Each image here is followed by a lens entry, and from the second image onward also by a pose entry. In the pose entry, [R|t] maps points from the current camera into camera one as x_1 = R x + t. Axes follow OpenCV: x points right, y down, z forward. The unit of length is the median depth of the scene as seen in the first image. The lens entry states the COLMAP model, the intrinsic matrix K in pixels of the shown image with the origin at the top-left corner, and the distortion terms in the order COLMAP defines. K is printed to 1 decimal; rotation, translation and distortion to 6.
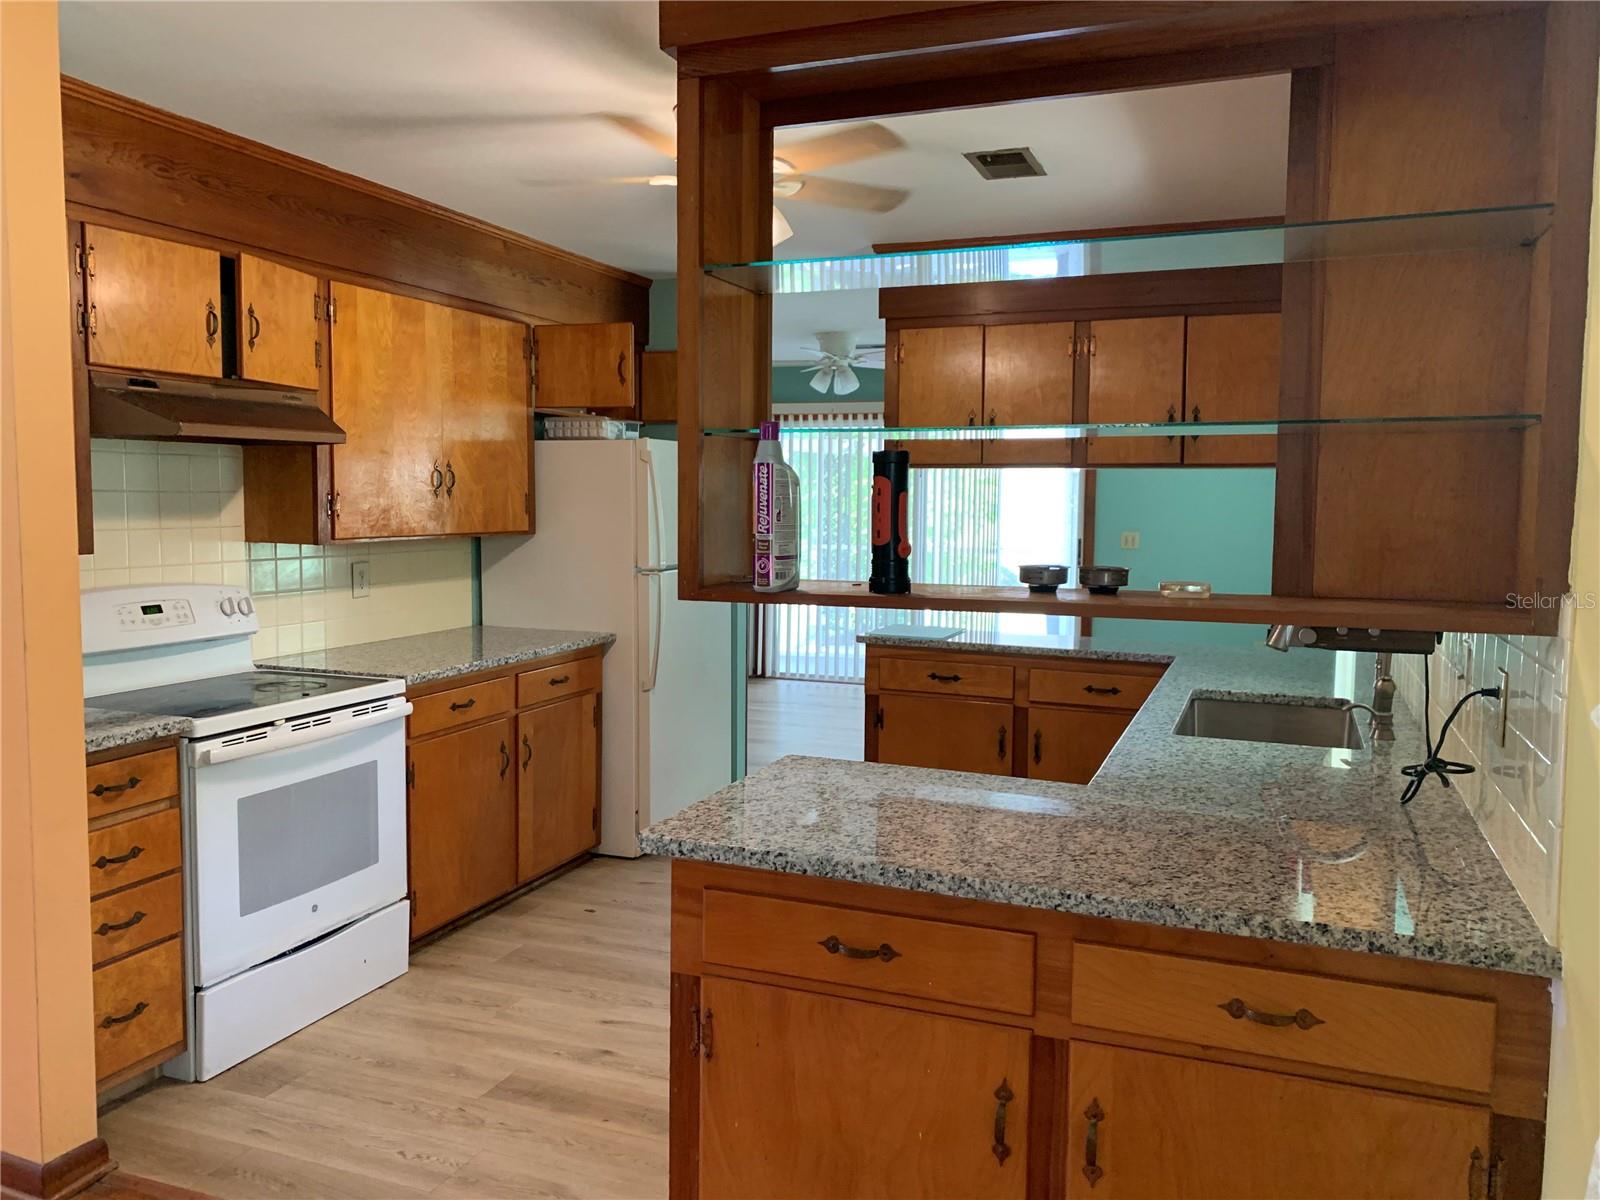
lens RADIAL K [[1226.7, 0, 800.0], [0, 1226.7, 600.0], [0, 0, 1]] dist [0.054985, -0.090124]
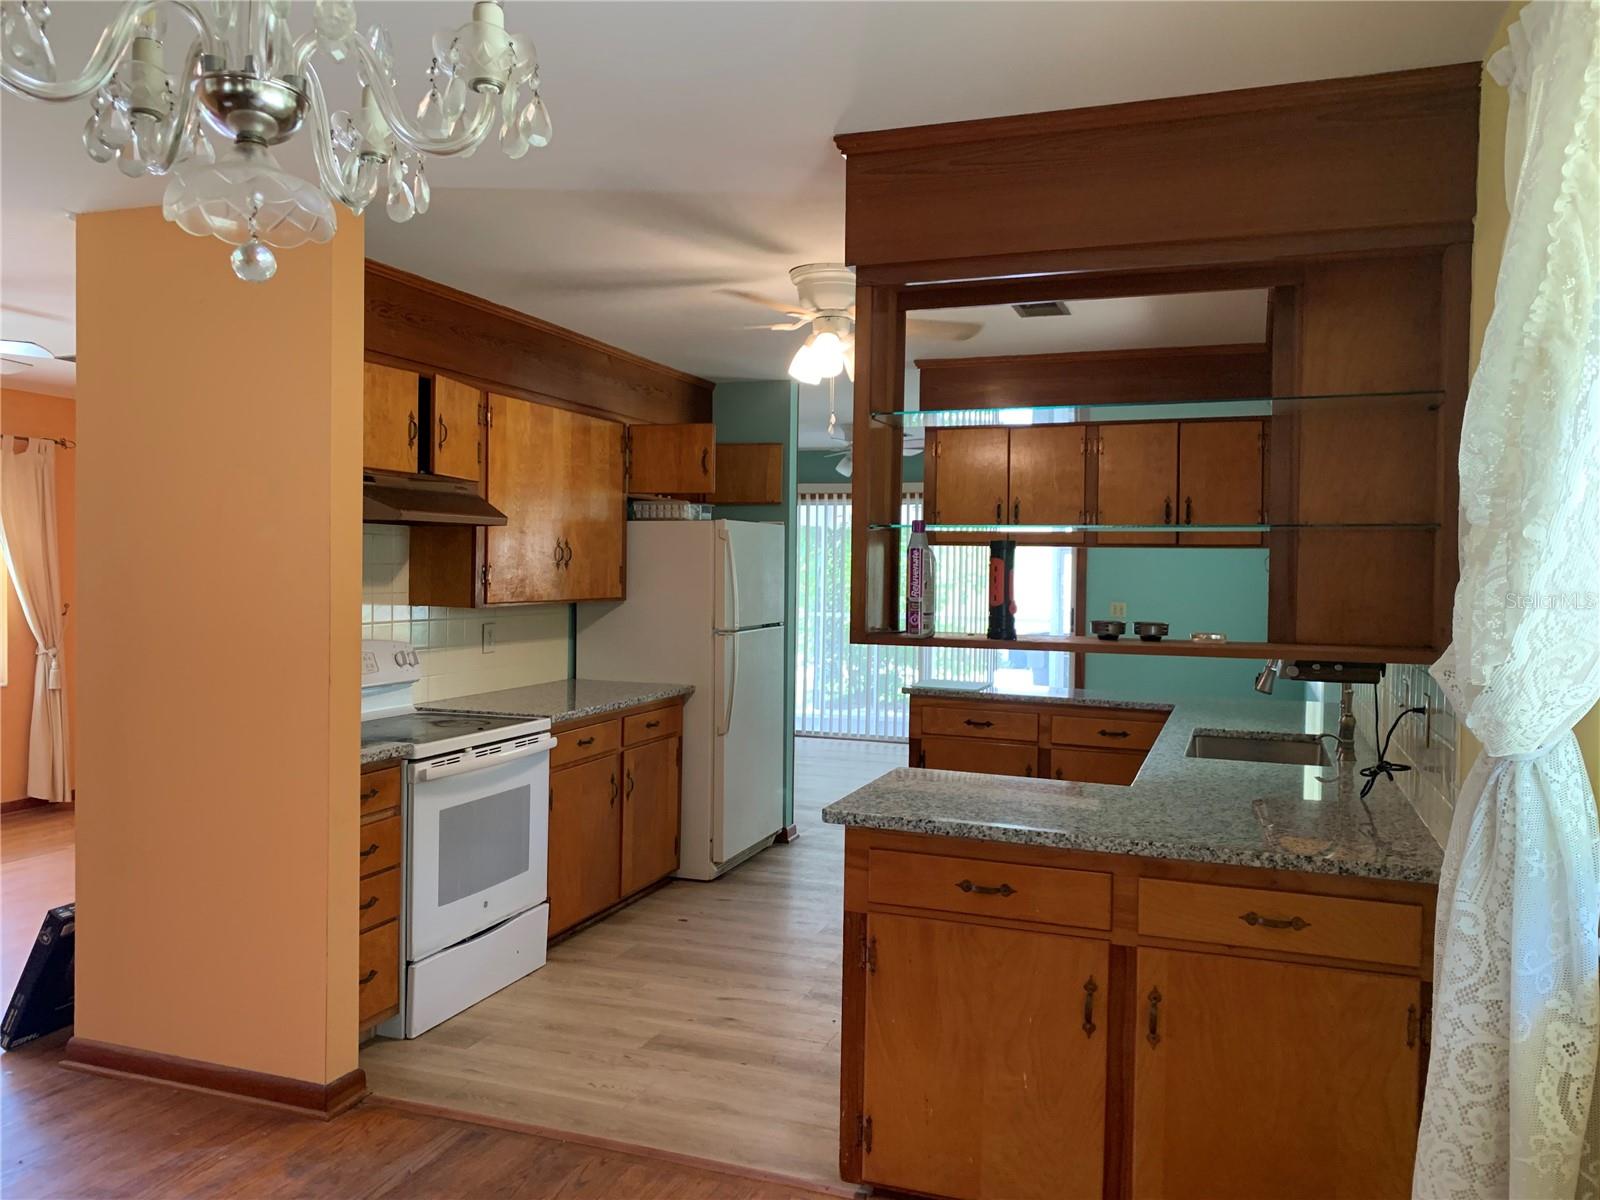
lens RADIAL K [[1217.8, 0, 800.0], [0, 1217.8, 600.0], [0, 0, 1]] dist [0.083299, -0.181742]
pose [[0.999757, 0.004687, 0.021555, -0.111339], [-0.003451, 0.998368, -0.056995, 0.017296], [-0.021787, 0.056907, 0.998142, -0.241394]]
